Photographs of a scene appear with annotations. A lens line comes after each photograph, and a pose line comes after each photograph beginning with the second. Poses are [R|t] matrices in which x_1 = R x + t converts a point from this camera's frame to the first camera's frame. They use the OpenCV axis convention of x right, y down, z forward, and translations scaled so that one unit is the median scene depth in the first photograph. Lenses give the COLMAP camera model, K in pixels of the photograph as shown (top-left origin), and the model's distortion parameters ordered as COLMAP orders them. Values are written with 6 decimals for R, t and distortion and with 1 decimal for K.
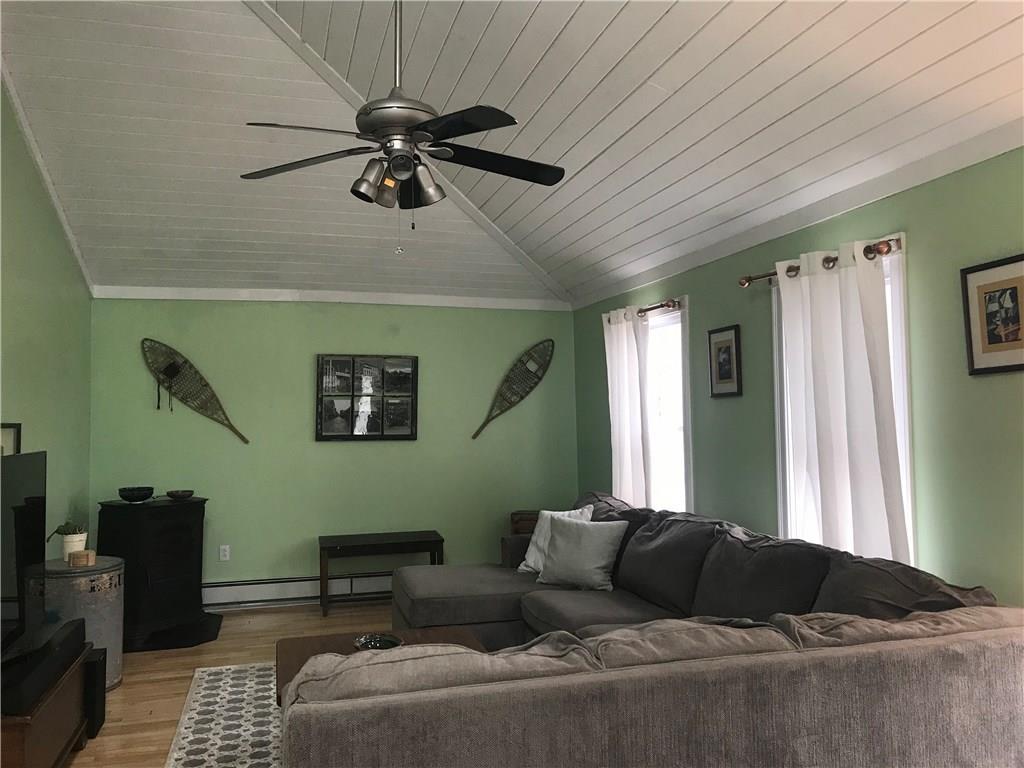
lens RADIAL K [[840.1, 0, 512.0], [0, 840.1, 384.0], [0, 0, 1]] dist [0.011900, 0.007728]
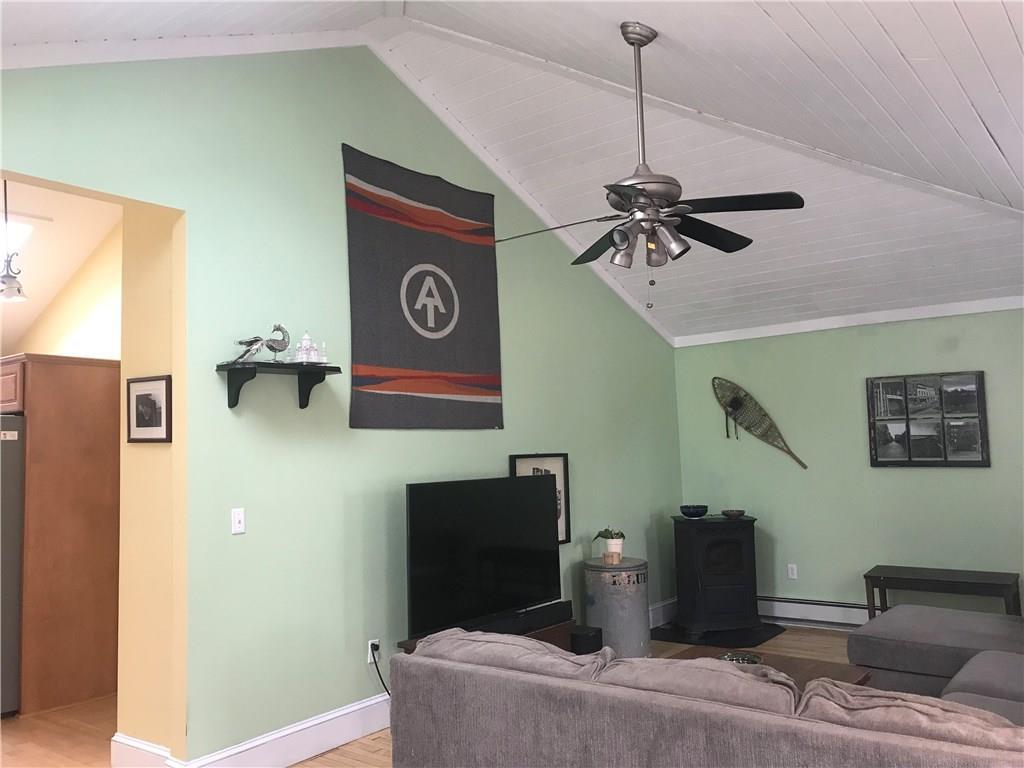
lens RADIAL K [[840.1, 0, 512.0], [0, 840.1, 384.0], [0, 0, 1]] dist [0.011900, 0.007728]
pose [[0.590830, -0.071625, -0.803610, 0.320747], [0.052321, 0.997356, -0.050426, -0.000764], [0.805098, -0.012252, 0.593015, 0.086658]]
